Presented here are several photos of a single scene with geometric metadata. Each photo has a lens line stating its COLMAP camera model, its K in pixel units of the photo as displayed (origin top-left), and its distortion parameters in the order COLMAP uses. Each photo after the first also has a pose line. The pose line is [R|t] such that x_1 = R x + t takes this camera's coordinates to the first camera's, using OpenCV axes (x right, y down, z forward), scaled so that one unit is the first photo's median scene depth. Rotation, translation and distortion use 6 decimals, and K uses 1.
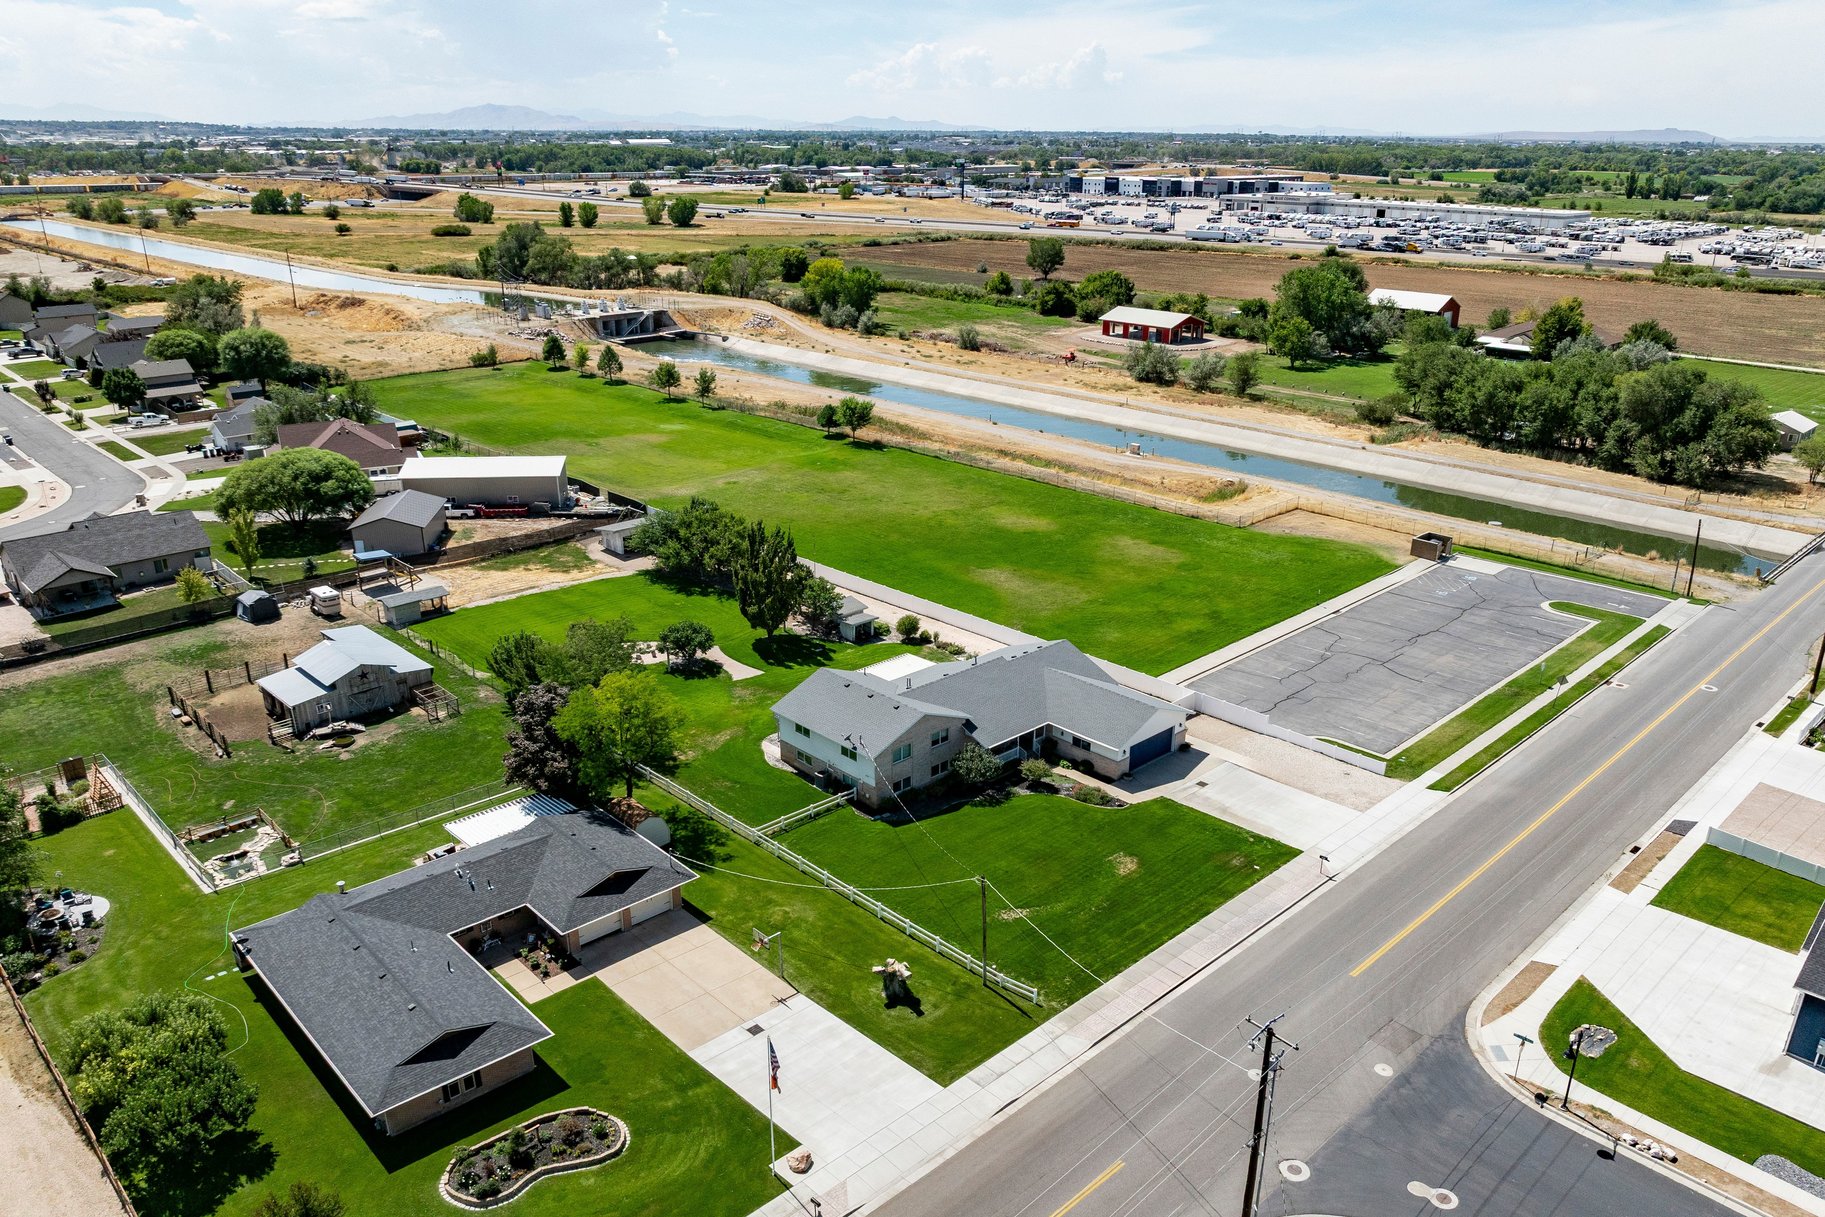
lens RADIAL K [[1340.9, 0, 917.5], [0, 1340.9, 631.4], [0, 0, 1]] dist [-0.027110, -0.007498]
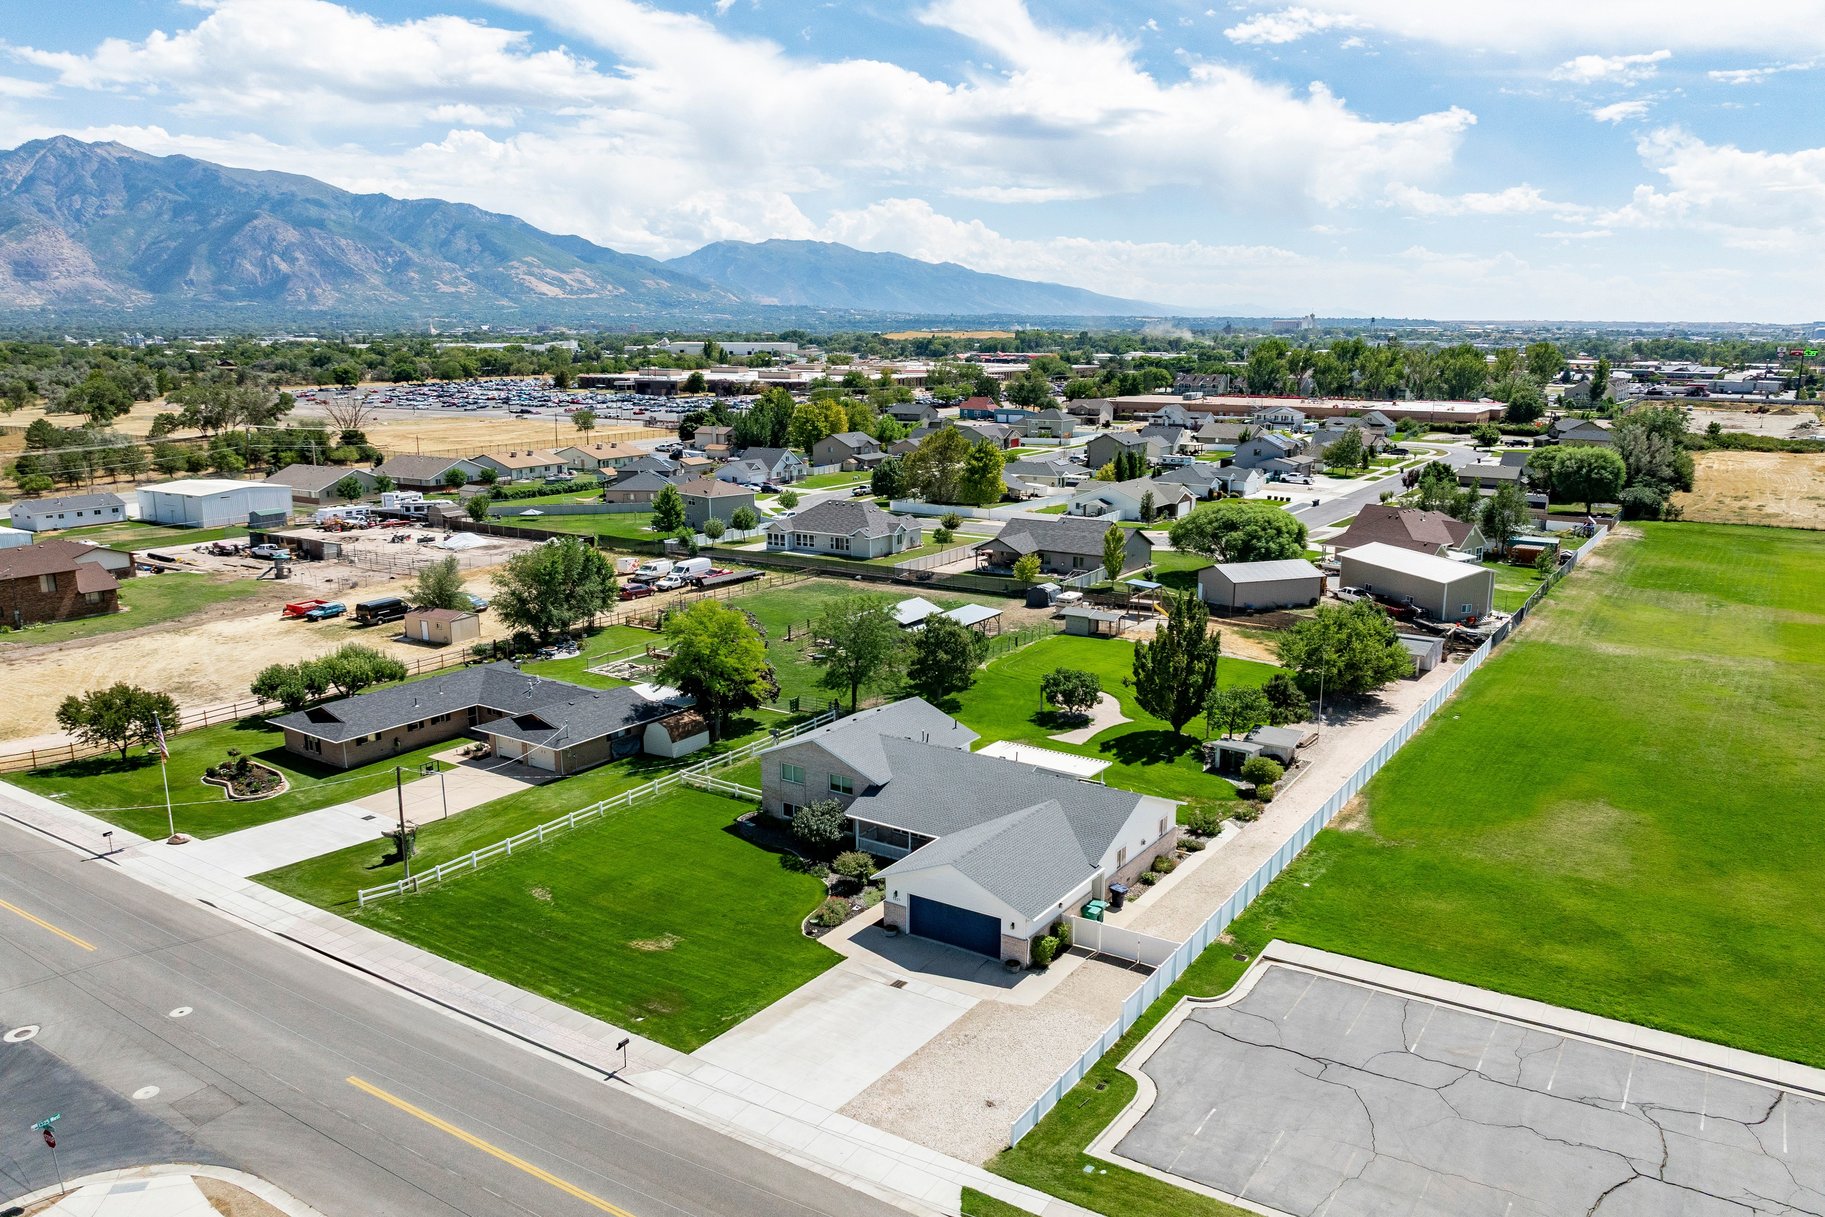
lens RADIAL K [[1332.2, 0, 923.3], [0, 1332.2, 637.8], [0, 0, 1]] dist [-0.034724, 0.006673]
pose [[0.224717, 0.213025, -0.950853, 0.534060], [-0.343719, 0.930416, 0.127214, -0.086707], [0.911789, 0.298239, 0.282302, 0.522661]]
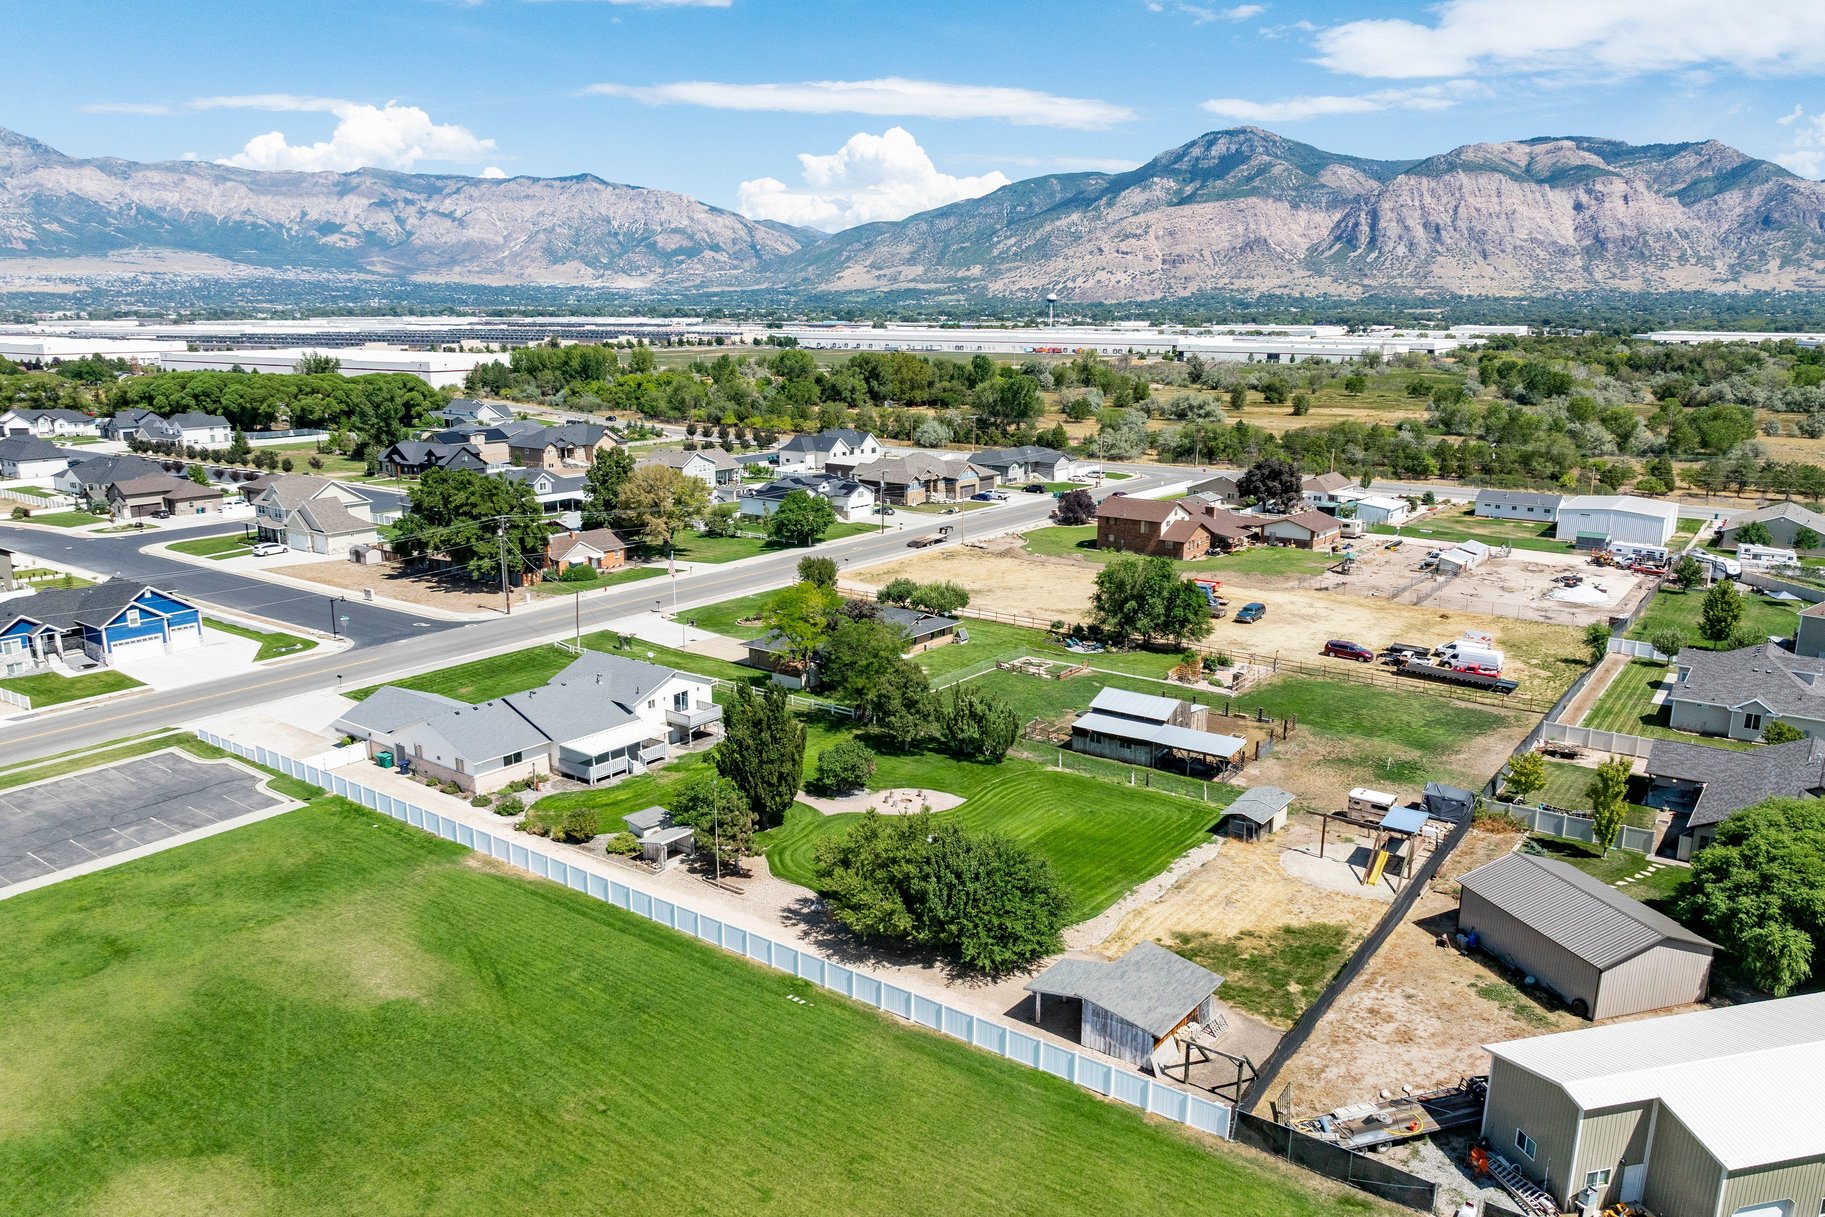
lens RADIAL K [[1332.2, 0, 923.3], [0, 1332.2, 637.8], [0, 0, 1]] dist [-0.034724, 0.006673]
pose [[-0.986781, 0.030447, -0.159171, -0.069682], [-0.065192, 0.824631, 0.561902, -0.454454], [0.148366, 0.564851, -0.811746, 1.360478]]
